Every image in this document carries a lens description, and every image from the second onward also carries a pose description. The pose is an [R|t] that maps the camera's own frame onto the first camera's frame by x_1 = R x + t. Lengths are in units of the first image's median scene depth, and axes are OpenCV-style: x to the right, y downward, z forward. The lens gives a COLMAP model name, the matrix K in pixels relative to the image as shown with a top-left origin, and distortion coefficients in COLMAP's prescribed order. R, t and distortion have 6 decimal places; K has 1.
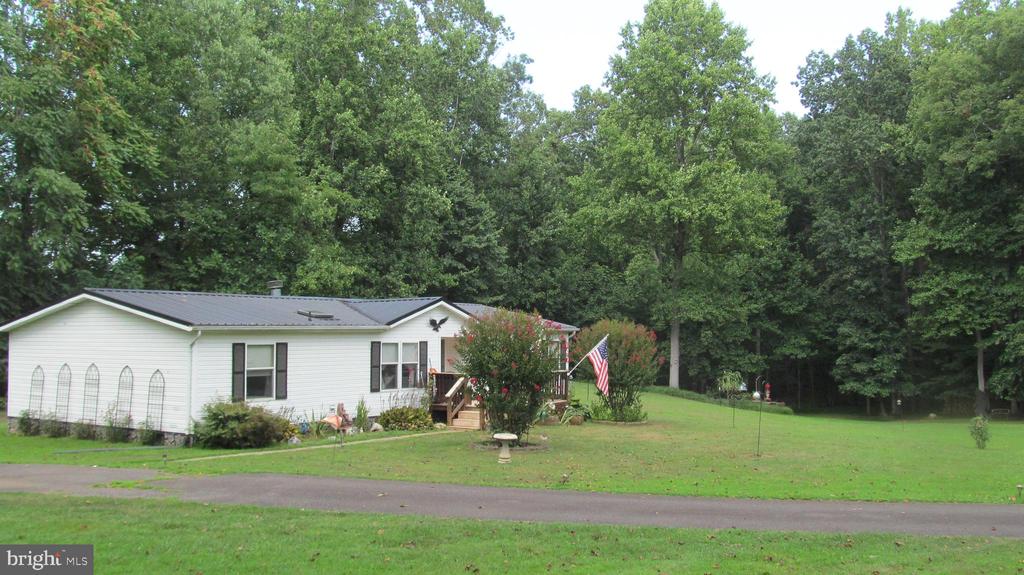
lens RADIAL K [[974.3, 0, 513.2], [0, 974.3, 315.3], [0, 0, 1]] dist [-0.002363, -0.257022]
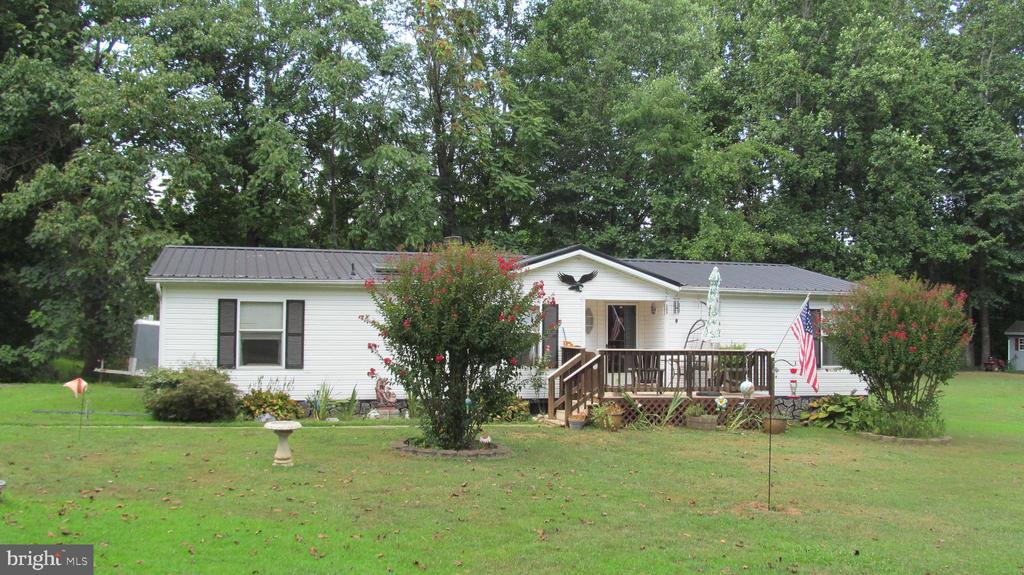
lens RADIAL K [[974.3, 0, 513.2], [0, 974.3, 315.3], [0, 0, 1]] dist [-0.002363, -0.257022]
pose [[0.767700, -0.003303, -0.640801, 0.357104], [0.003017, 0.999994, -0.001541, 0.035498], [0.640802, -0.000750, 0.767706, 0.403566]]
